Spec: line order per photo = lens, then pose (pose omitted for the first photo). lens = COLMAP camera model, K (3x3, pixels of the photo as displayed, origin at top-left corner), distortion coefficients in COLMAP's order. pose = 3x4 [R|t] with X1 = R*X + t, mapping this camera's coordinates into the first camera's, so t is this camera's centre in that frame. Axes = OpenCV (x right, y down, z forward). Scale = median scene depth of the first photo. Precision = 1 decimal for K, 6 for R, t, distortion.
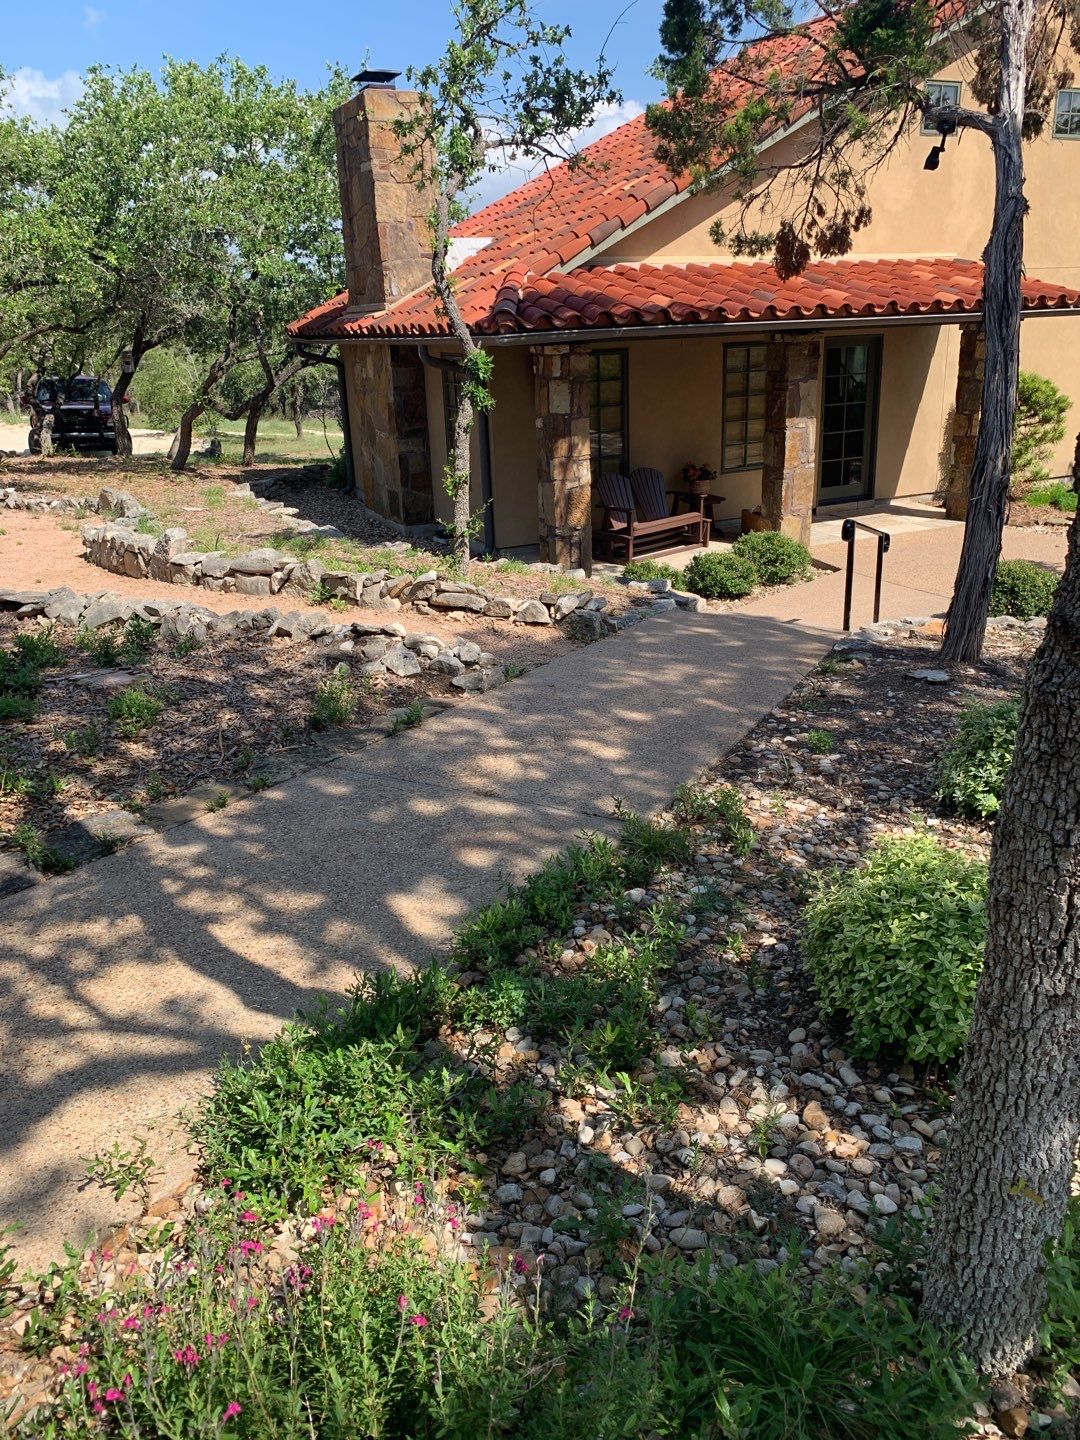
lens RADIAL K [[1060.5, 0, 574.6], [0, 1060.5, 680.9], [0, 0, 1]] dist [0.033318, -0.002206]
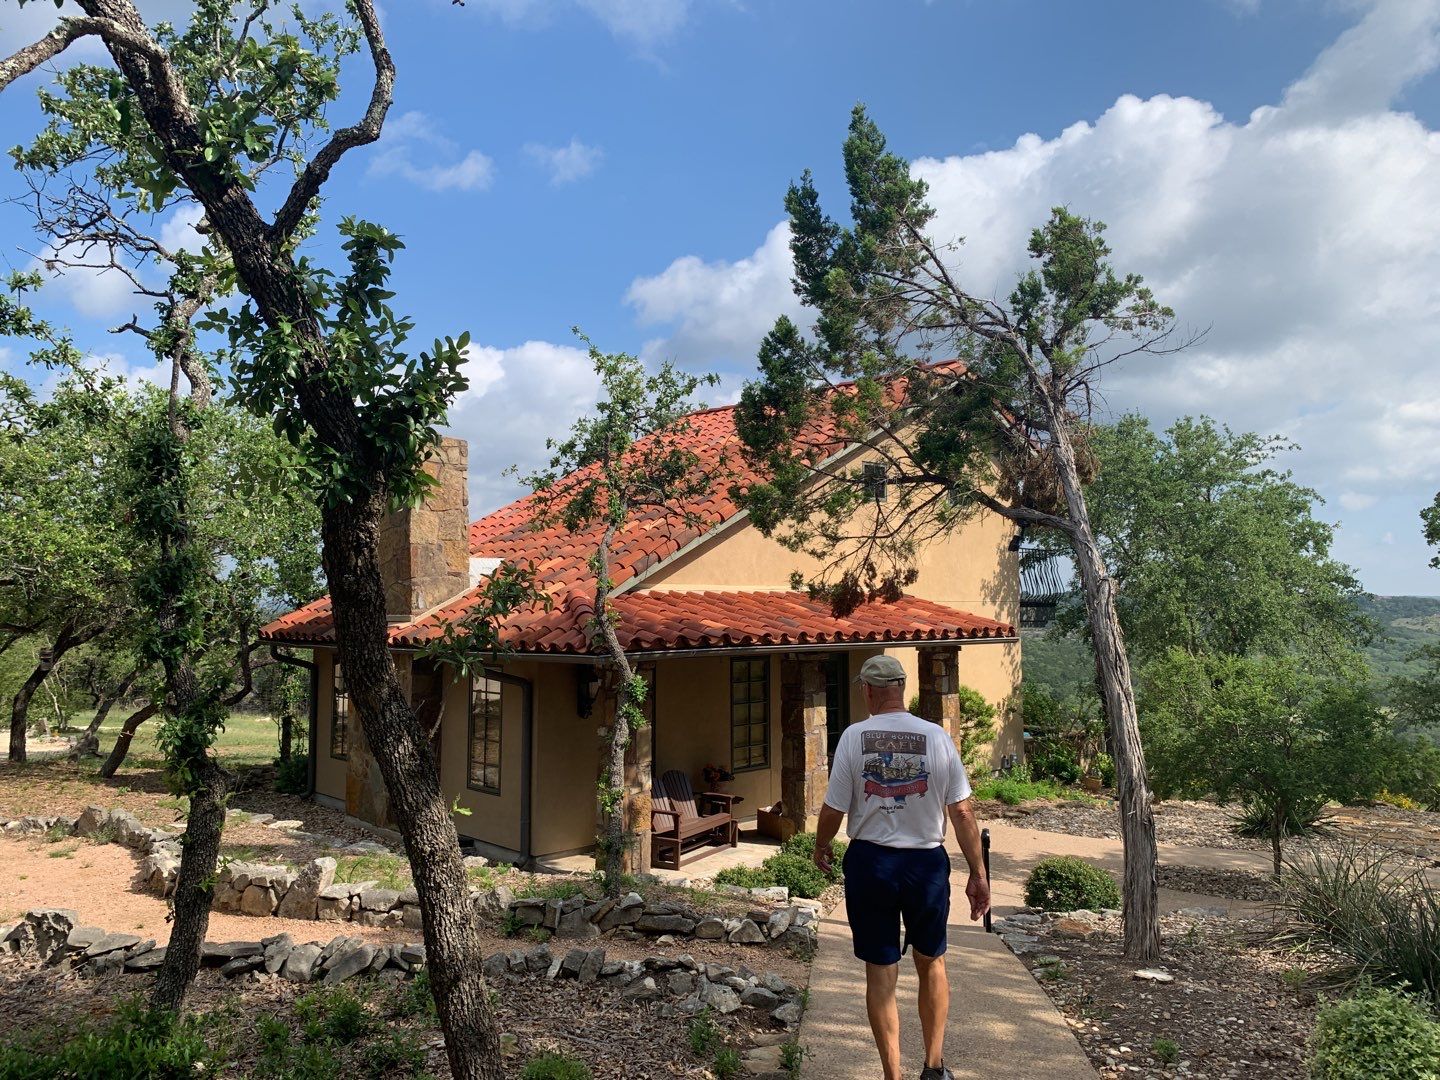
lens RADIAL K [[1050.7, 0, 720.0], [0, 1050.7, 540.0], [0, 0, 1]] dist [0.004253, -0.002479]
pose [[0.954478, 0.048656, 0.294285, -0.233982], [0.068449, 0.924548, -0.374868, -0.022125], [-0.290320, 0.377947, 0.879130, -0.014127]]
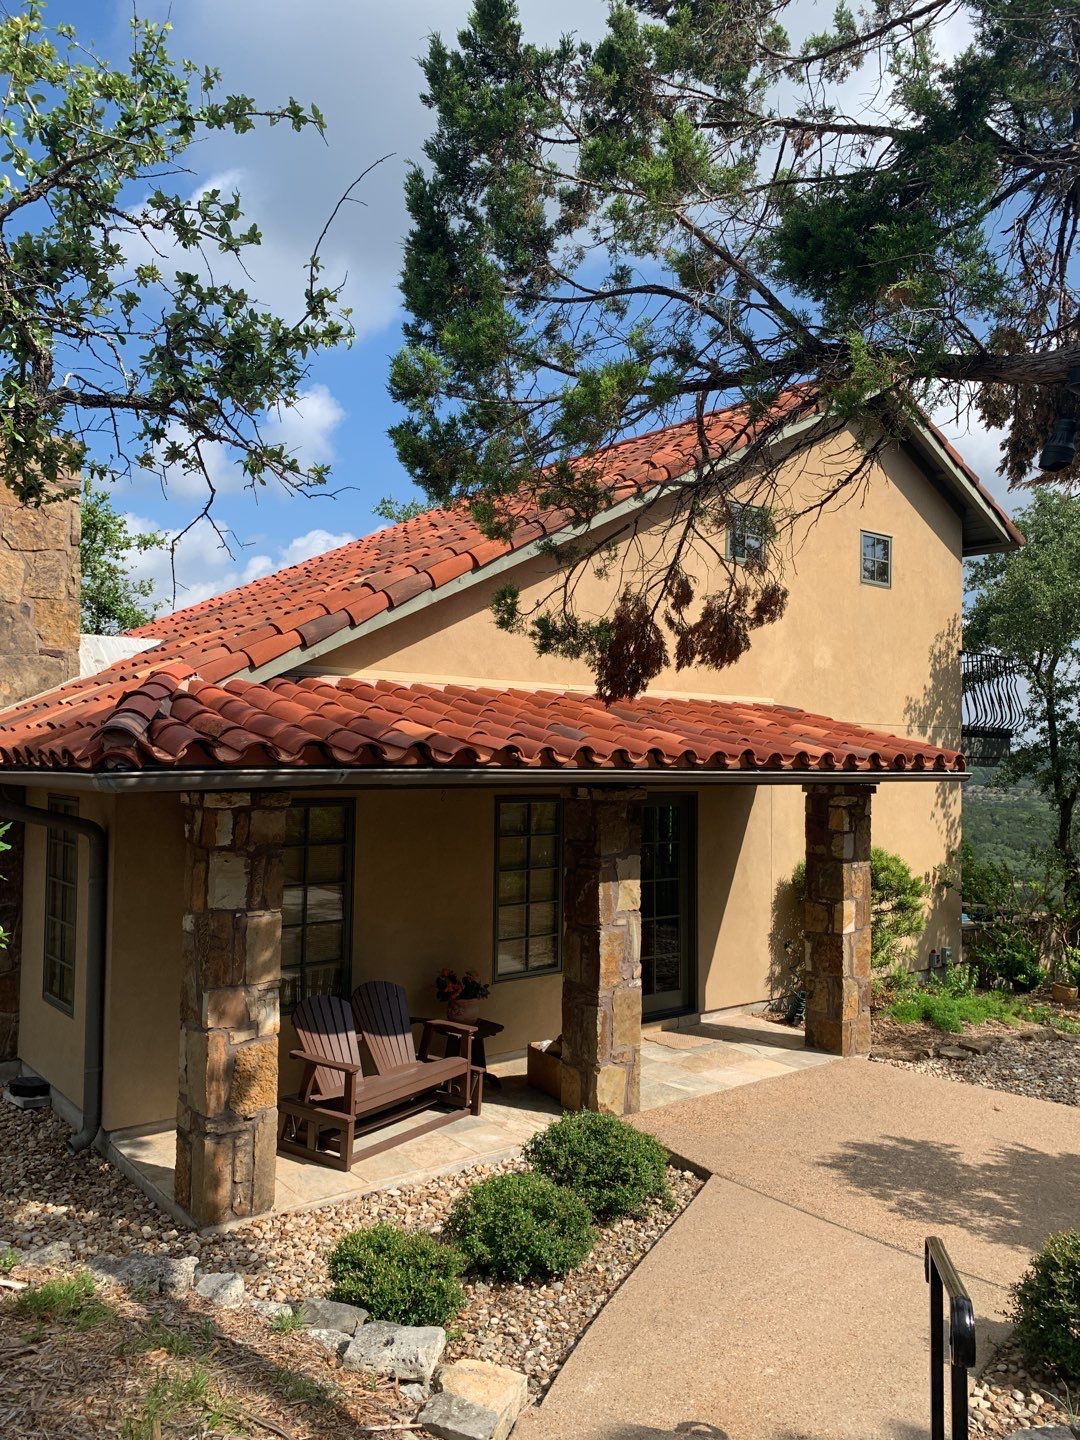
lens RADIAL K [[1050.7, 0, 562.0], [0, 1050.7, 753.7], [0, 0, 1]] dist [0.004253, -0.002479]
pose [[0.970325, 0.046974, 0.237198, 0.021780], [0.033759, 0.945026, -0.325248, -0.140285], [-0.239436, 0.323604, 0.915396, 0.417610]]
